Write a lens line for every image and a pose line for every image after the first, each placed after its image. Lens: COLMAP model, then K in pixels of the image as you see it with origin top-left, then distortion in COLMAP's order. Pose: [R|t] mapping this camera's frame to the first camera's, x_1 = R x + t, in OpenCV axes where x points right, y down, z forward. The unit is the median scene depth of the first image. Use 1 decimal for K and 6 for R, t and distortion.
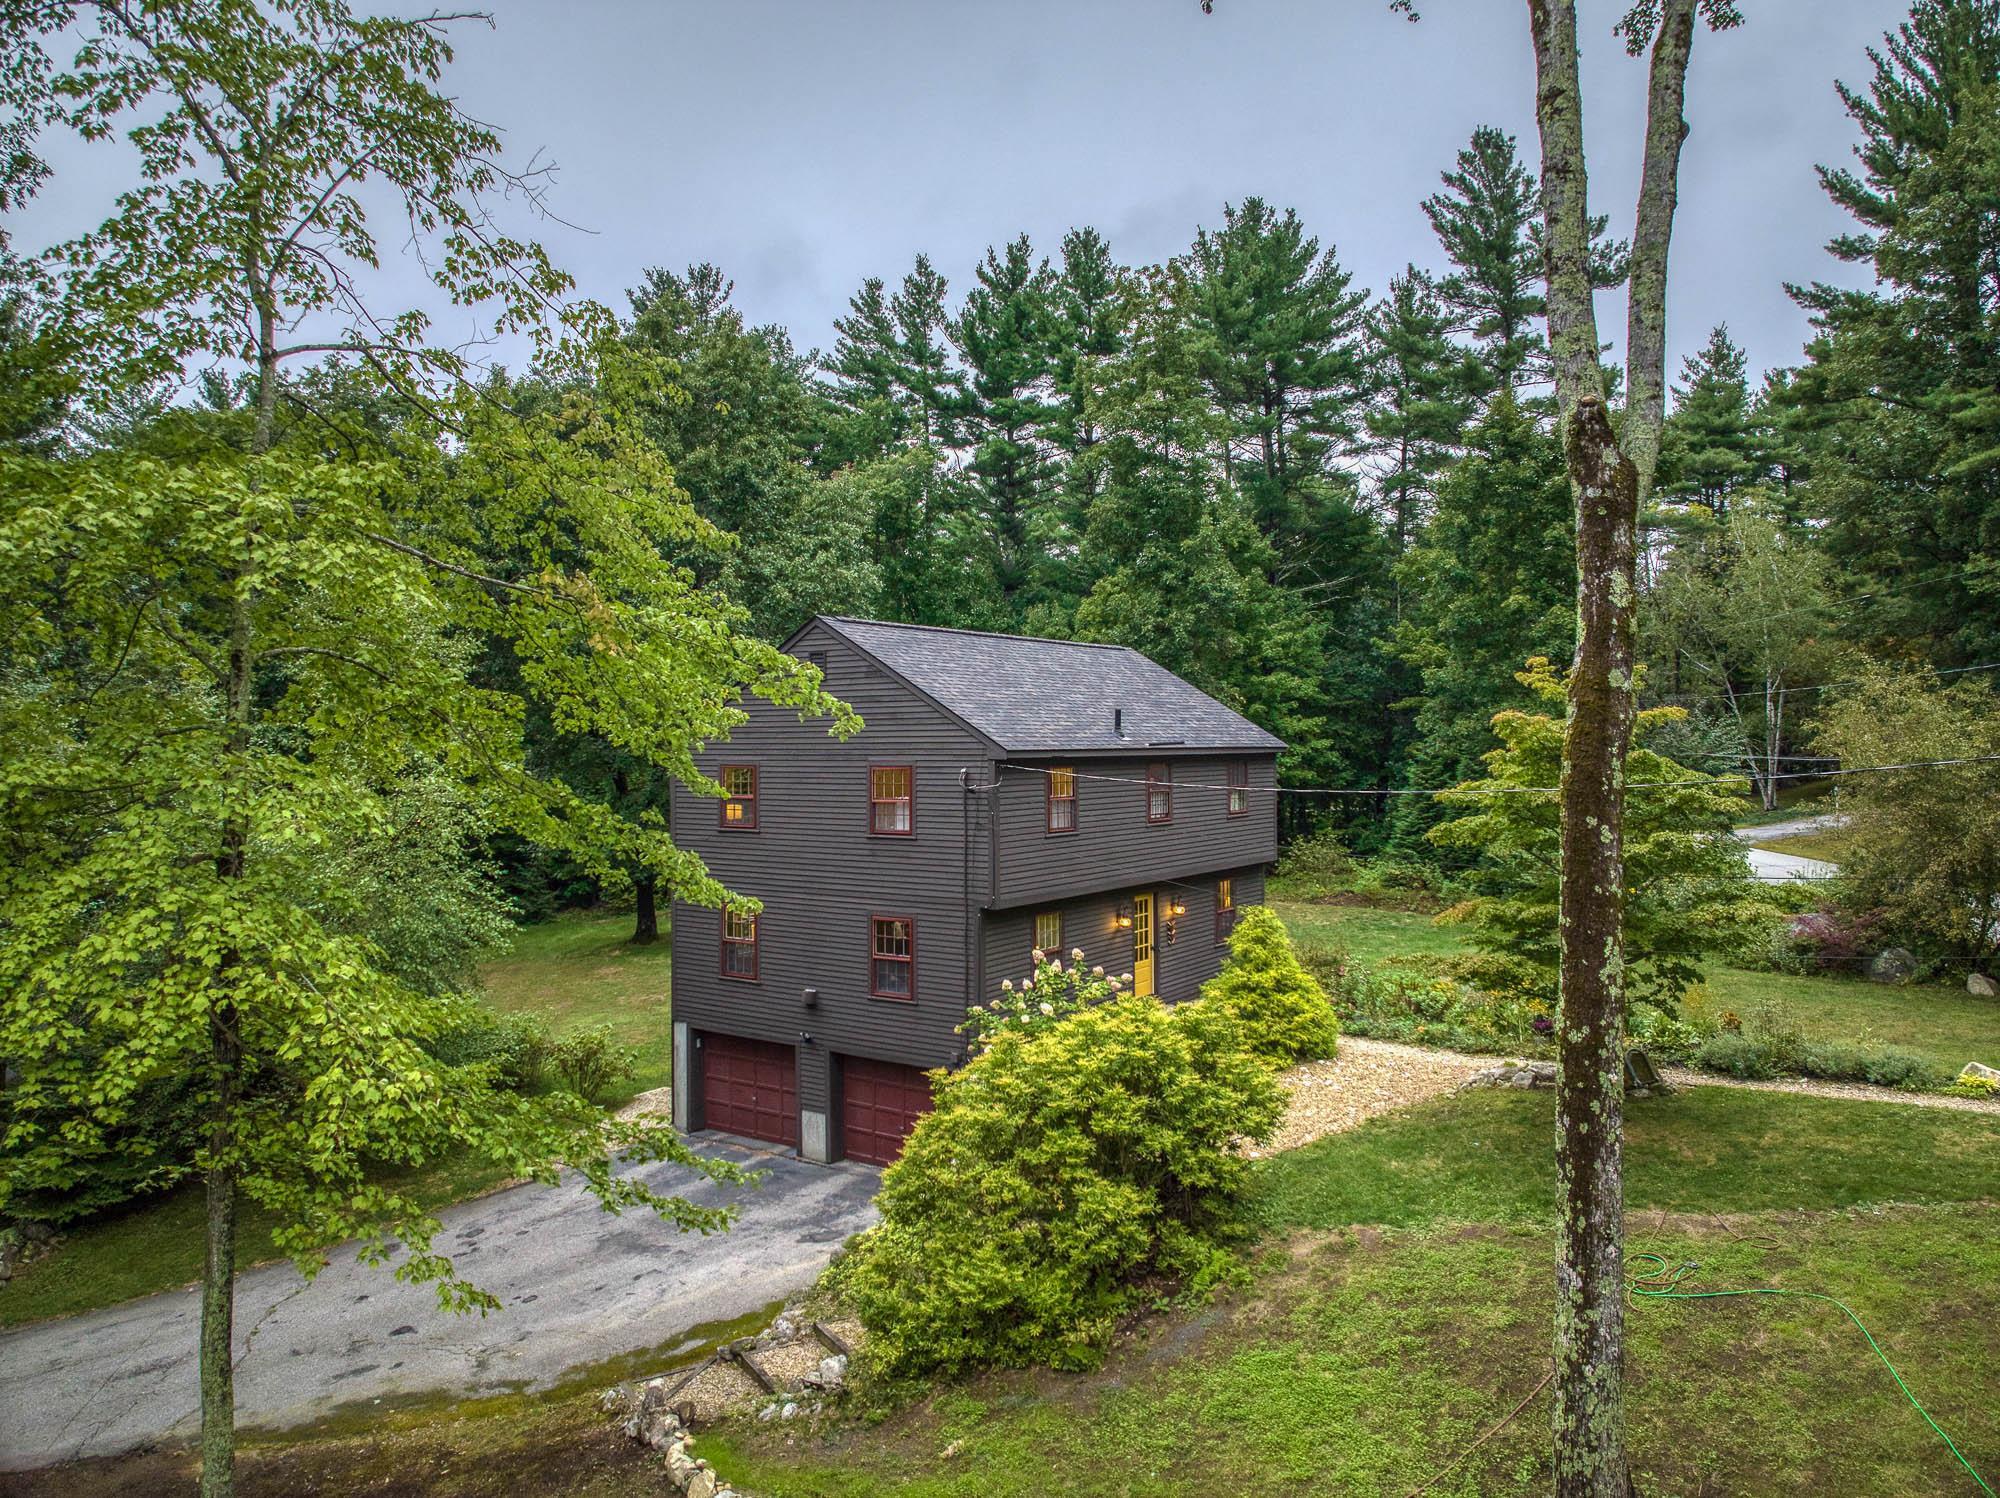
lens RADIAL K [[1420.9, 0, 1000.0], [0, 1420.9, 749.0], [0, 0, 1]] dist [-0.009677, 0.000838]
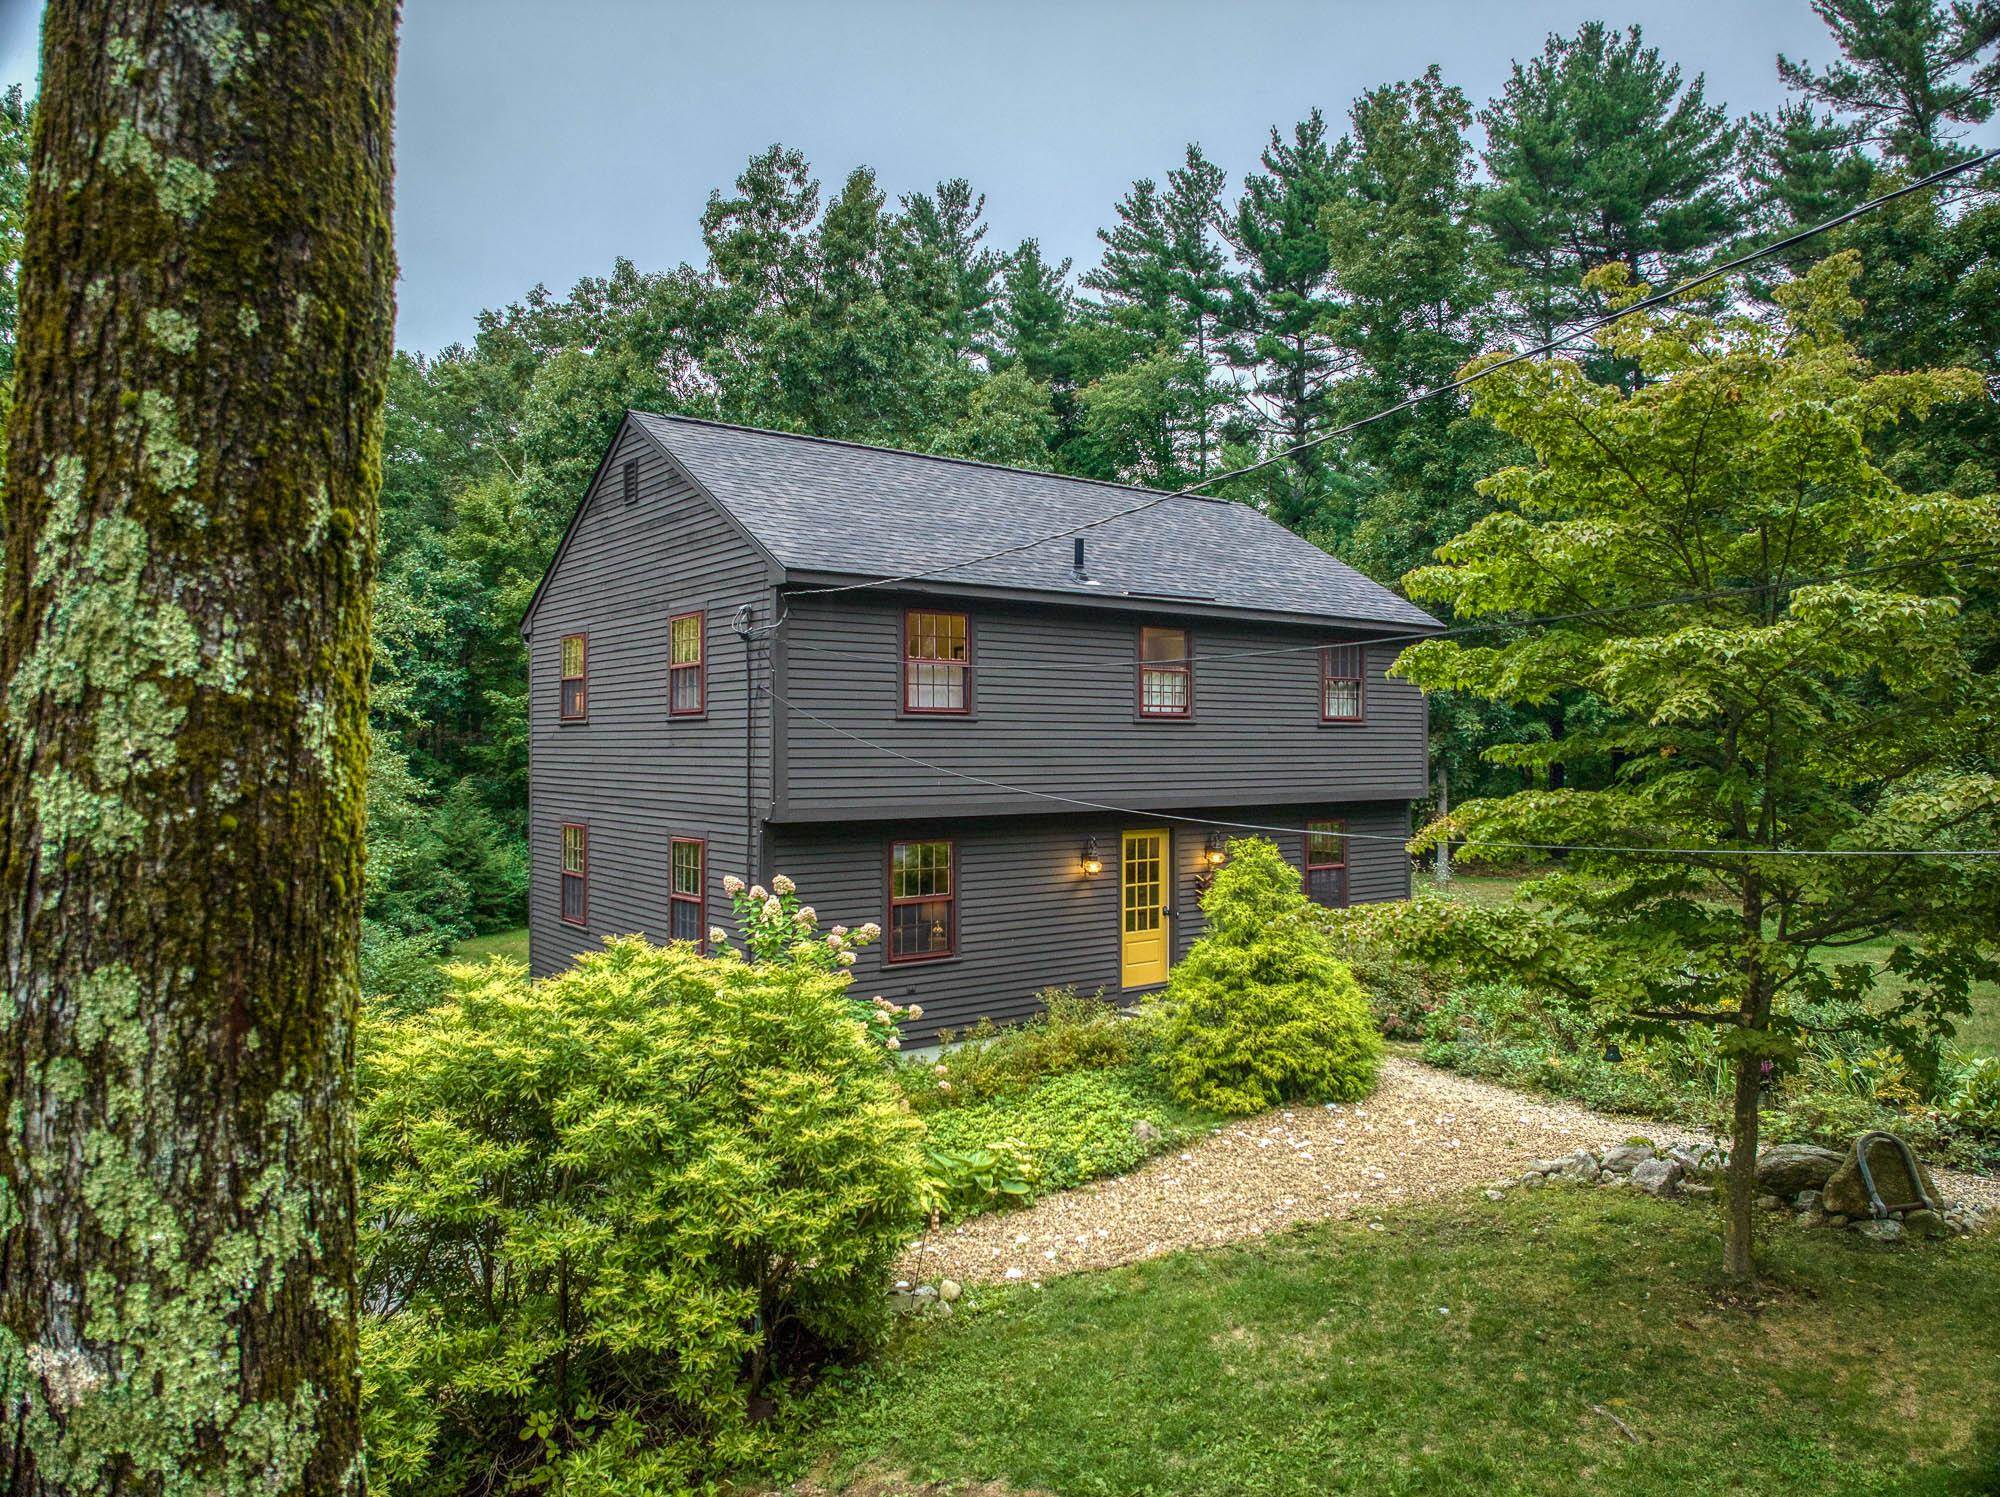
lens RADIAL K [[1402.3, 0, 1000.0], [0, 1402.3, 748.5], [0, 0, 1]] dist [-0.018313, -0.037563]
pose [[0.953869, 0.008813, -0.300094, 0.101139], [-0.009492, 0.999955, -0.000805, 0.029012], [0.300073, 0.003617, 0.953909, 0.157847]]
